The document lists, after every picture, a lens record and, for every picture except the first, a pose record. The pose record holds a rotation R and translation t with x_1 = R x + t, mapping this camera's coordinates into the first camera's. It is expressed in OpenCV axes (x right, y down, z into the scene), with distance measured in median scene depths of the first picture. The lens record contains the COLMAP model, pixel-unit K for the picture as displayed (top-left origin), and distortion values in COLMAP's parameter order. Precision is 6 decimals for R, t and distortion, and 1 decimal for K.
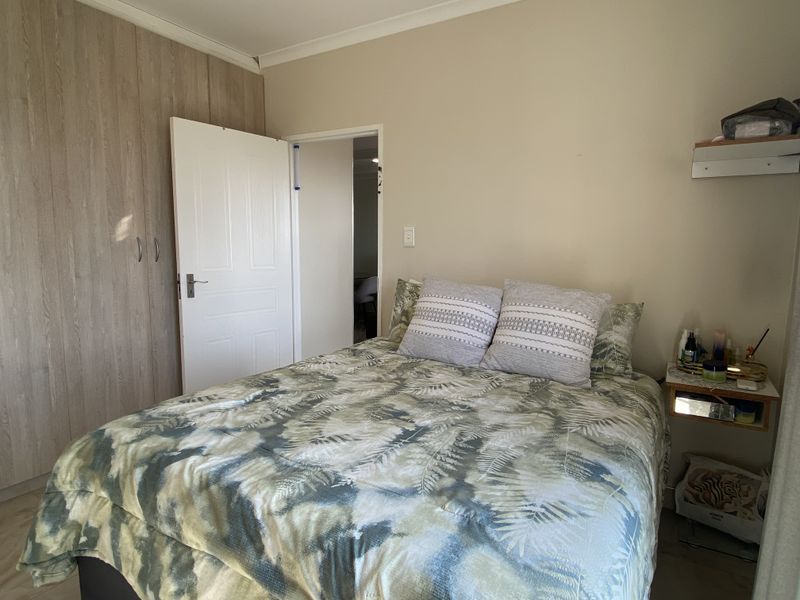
lens RADIAL K [[446.4, 0, 398.8], [0, 446.4, 296.4], [0, 0, 1]] dist [0.065764, -0.069479]
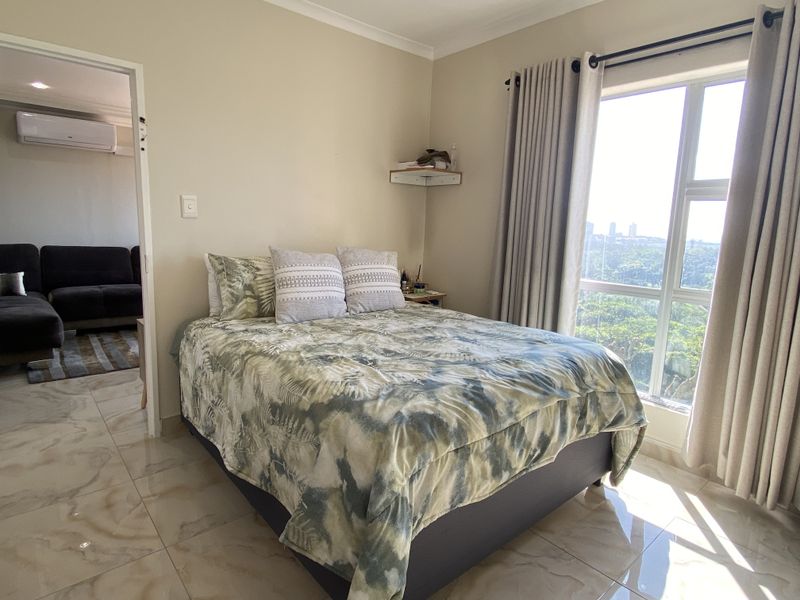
lens RADIAL K [[446.4, 0, 398.8], [0, 446.4, 296.4], [0, 0, 1]] dist [0.065764, -0.069479]
pose [[0.315229, -0.155361, 0.936212, -1.318278], [0.089969, 0.986958, 0.133489, -0.072581], [-0.944741, 0.042151, 0.325096, 0.587858]]
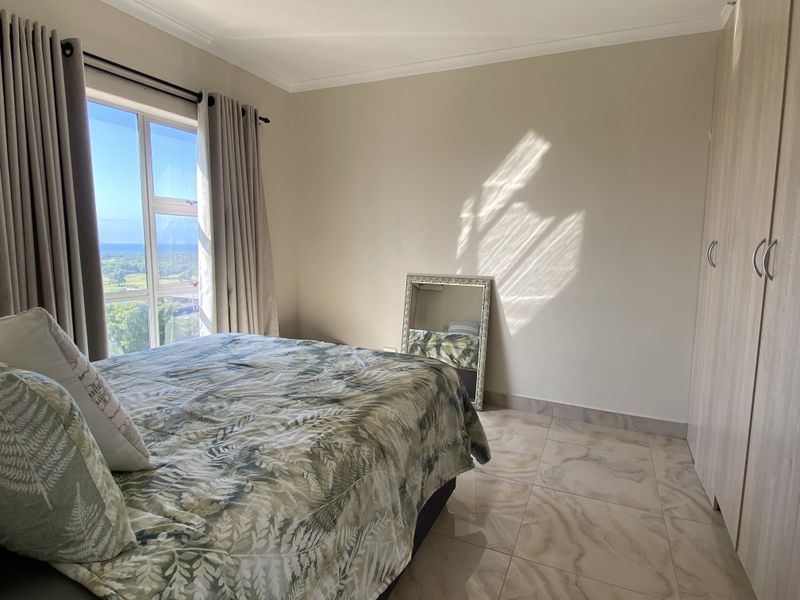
lens RADIAL K [[446.4, 0, 398.8], [0, 446.4, 296.4], [0, 0, 1]] dist [0.065764, -0.069479]
pose [[-0.992438, -0.021374, -0.120869, -0.298339], [-0.050405, 0.968832, 0.242537, -0.270797], [0.111918, 0.246796, -0.962583, 2.171099]]
